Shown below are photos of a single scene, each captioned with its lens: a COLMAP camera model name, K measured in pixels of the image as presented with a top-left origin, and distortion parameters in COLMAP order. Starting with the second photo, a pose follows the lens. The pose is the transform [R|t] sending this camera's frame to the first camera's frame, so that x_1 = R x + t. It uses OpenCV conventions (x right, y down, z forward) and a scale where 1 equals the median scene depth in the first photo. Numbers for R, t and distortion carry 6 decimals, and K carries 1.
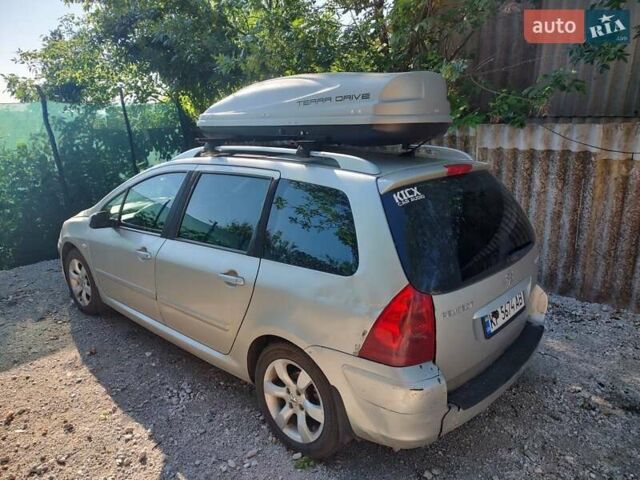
lens RADIAL K [[455.5, 0, 318.5], [0, 455.5, 249.2], [0, 0, 1]] dist [0.034175, -0.040507]
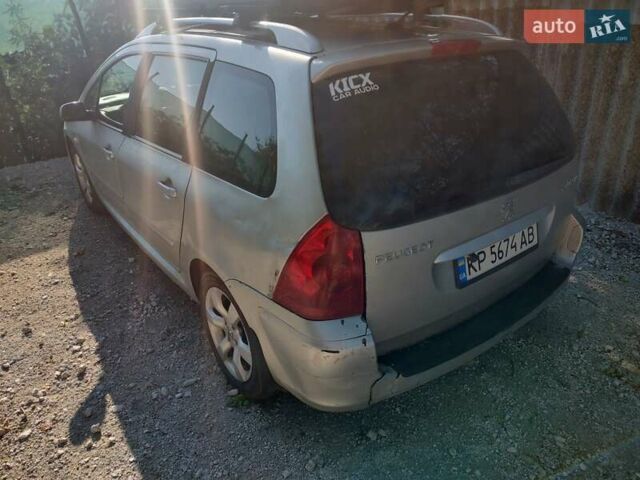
lens RADIAL K [[455.5, 0, 318.5], [0, 455.5, 249.2], [0, 0, 1]] dist [0.034175, -0.040507]
pose [[0.982499, 0.073915, -0.170977, 0.246734], [-0.034749, 0.974516, 0.221612, -0.023480], [0.183000, -0.211792, 0.960029, 0.232466]]
